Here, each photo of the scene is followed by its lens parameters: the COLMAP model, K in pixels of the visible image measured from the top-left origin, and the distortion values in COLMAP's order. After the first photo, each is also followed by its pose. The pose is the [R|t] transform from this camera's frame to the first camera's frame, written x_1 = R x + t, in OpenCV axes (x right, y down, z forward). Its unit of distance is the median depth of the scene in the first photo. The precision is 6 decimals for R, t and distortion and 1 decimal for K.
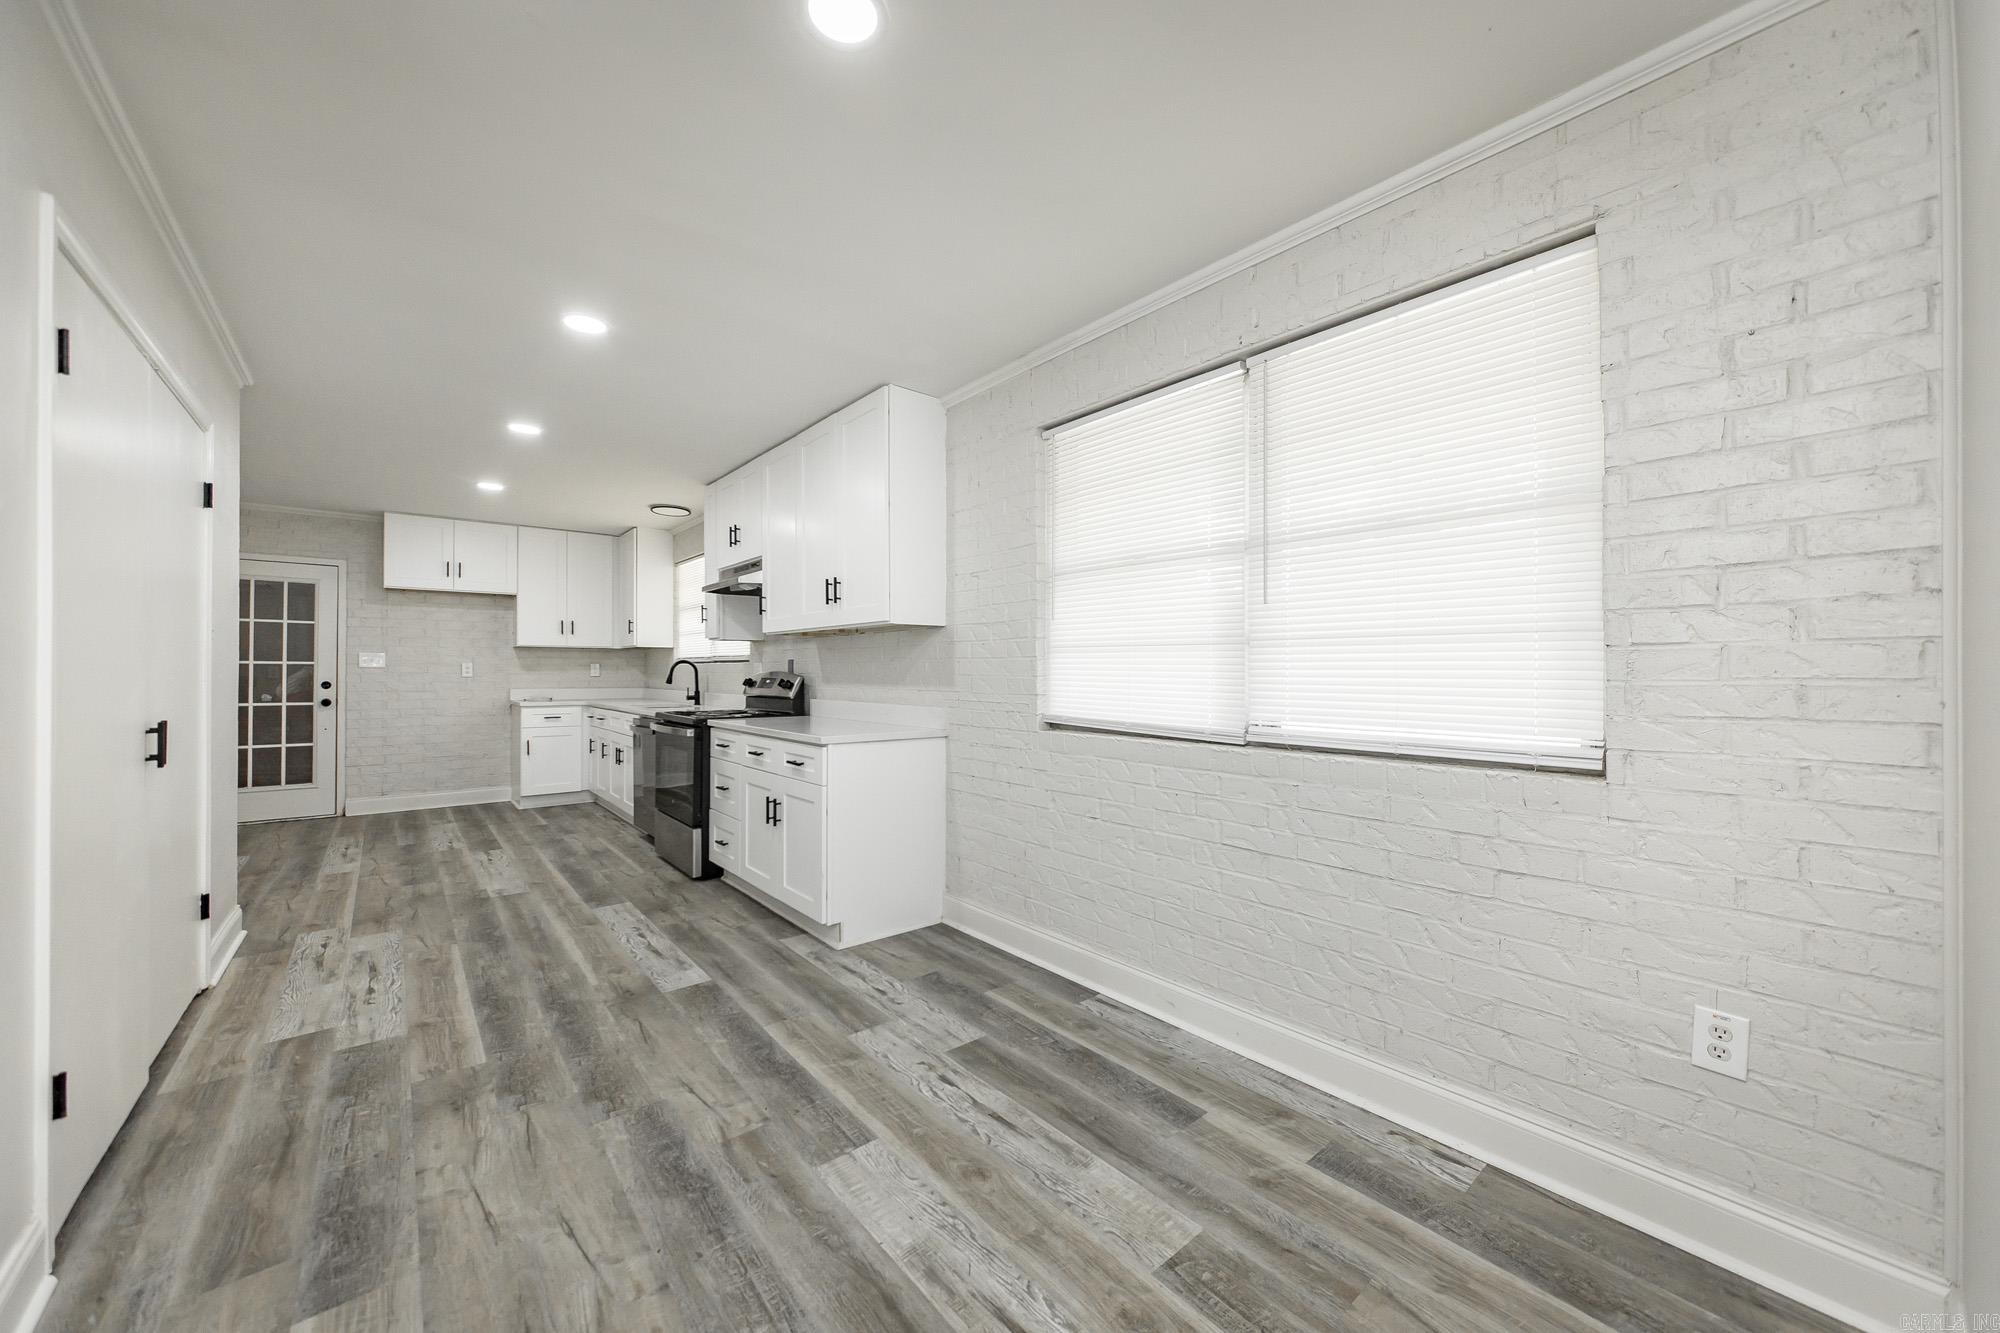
lens RADIAL K [[726.6, 0, 981.1], [0, 726.6, 667.4], [0, 0, 1]] dist [-0.011074, 0.003943]
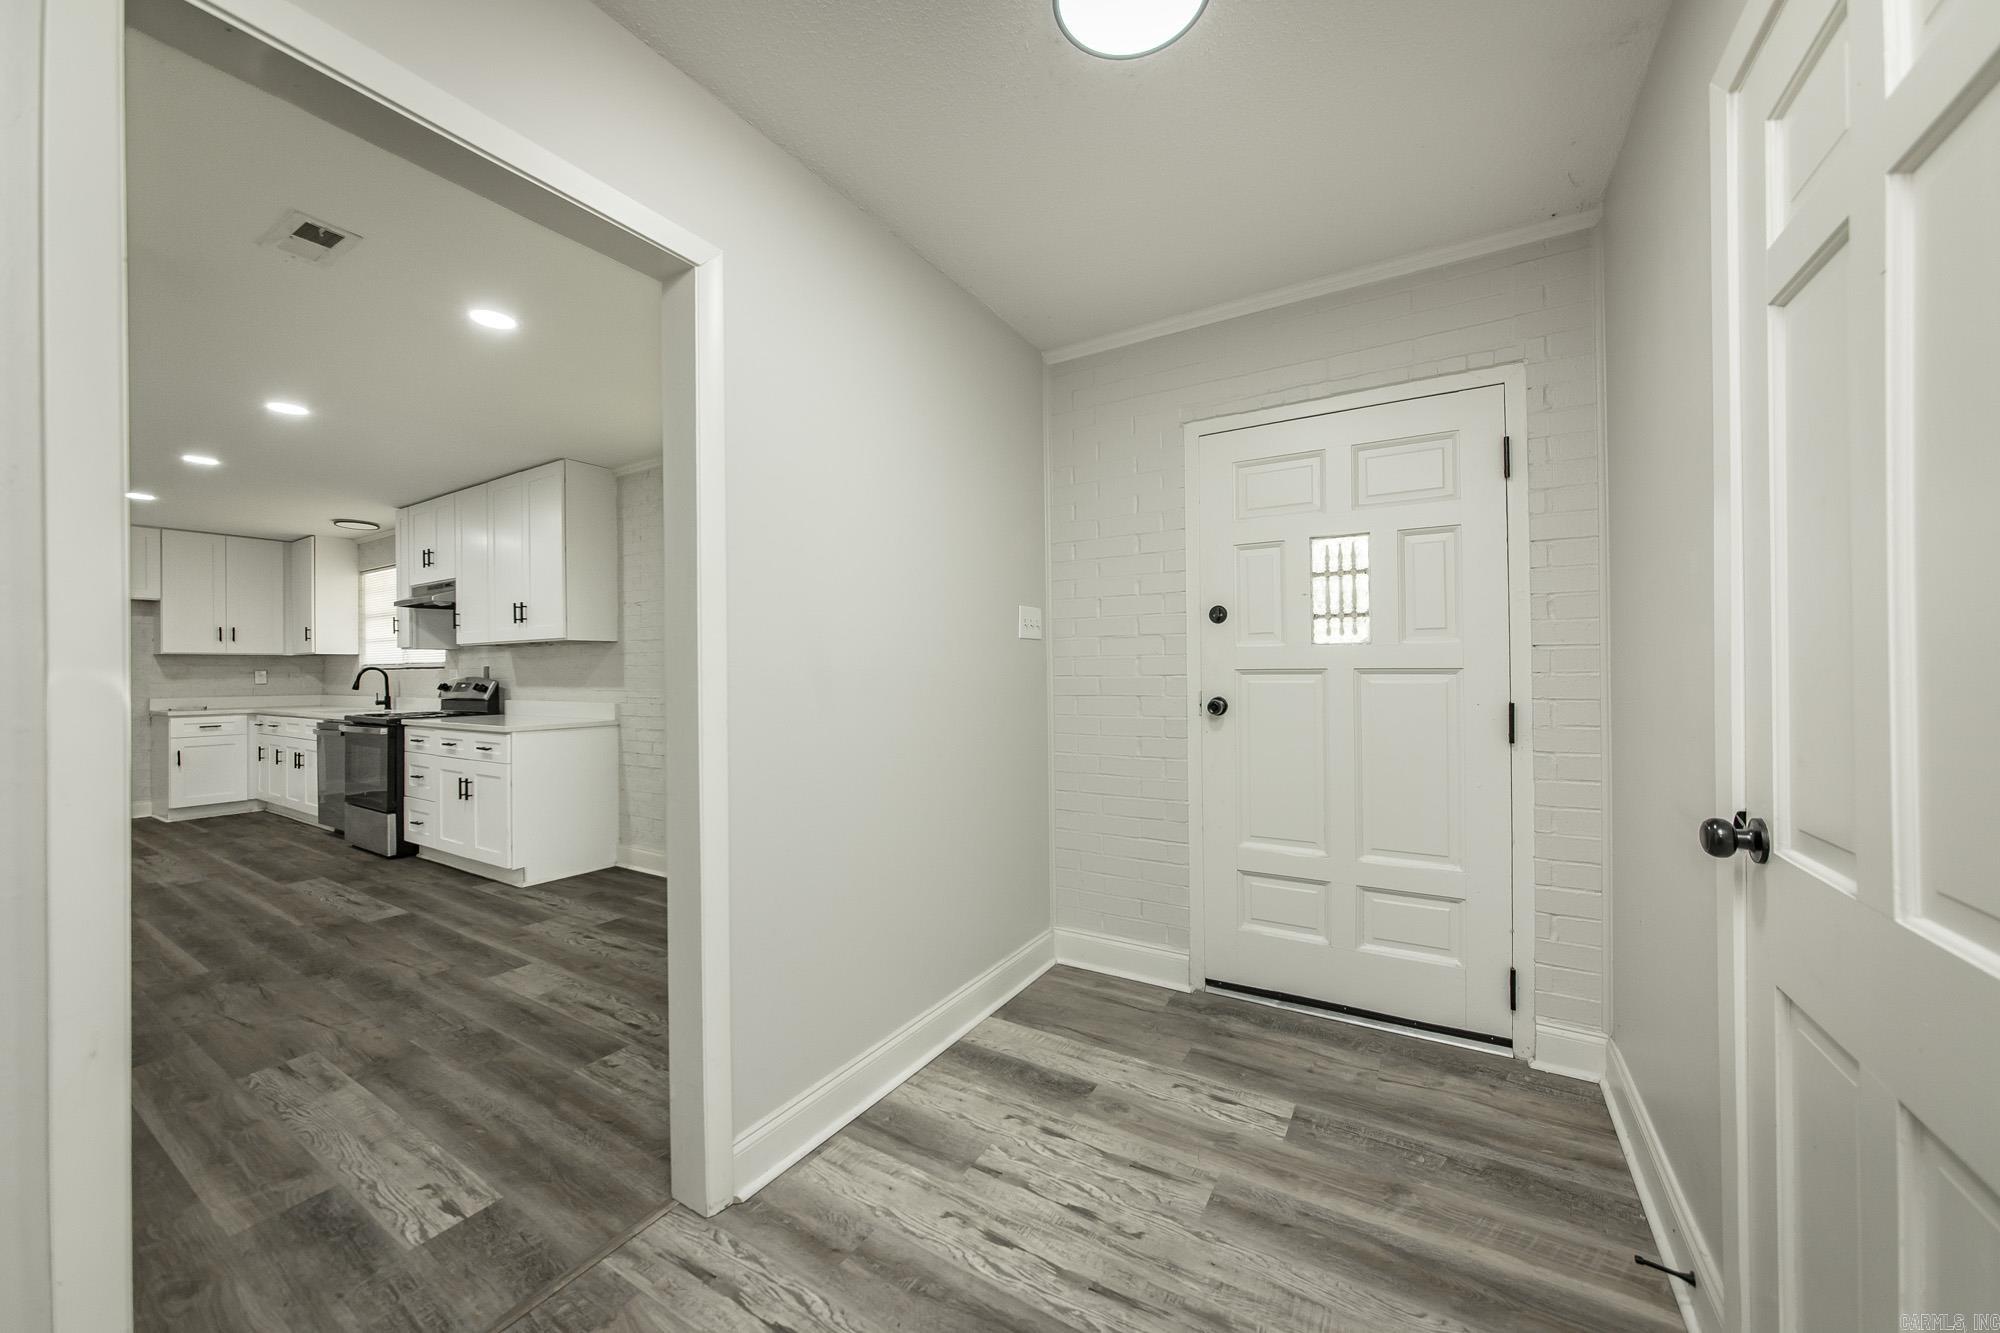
lens RADIAL K [[726.6, 0, 975.9], [0, 726.6, 668.0], [0, 0, 1]] dist [-0.011074, 0.003943]
pose [[0.950129, -0.008089, 0.311751, 0.137589], [0.008318, 0.999965, 0.000593, -0.003136], [-0.311745, 0.002029, 0.950164, -0.389498]]
